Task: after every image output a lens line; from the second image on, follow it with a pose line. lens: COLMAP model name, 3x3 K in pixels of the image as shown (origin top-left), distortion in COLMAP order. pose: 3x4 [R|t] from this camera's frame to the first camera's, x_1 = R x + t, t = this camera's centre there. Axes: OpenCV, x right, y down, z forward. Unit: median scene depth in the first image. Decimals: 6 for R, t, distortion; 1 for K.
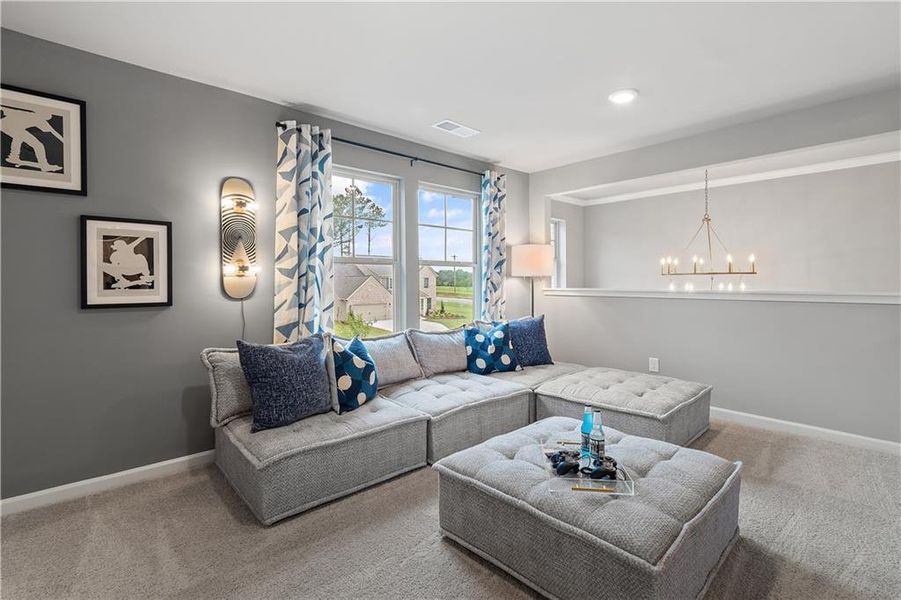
lens RADIAL K [[424.3, 0, 455.9], [0, 424.3, 283.2], [0, 0, 1]] dist [0.000435, 0.000116]
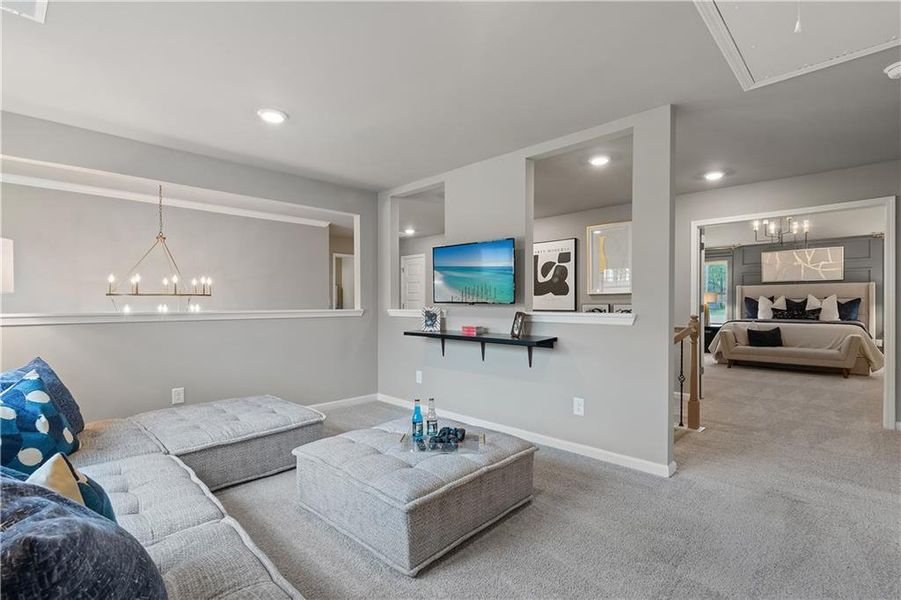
lens RADIAL K [[430.5, 0, 451.3], [0, 430.5, 309.1], [0, 0, 1]] dist [0.000626, -0.000064]
pose [[-0.056180, -0.012813, 0.998338, -0.446735], [0.005686, 0.999897, 0.013153, 0.000834], [-0.998404, 0.006415, -0.056102, 0.448226]]
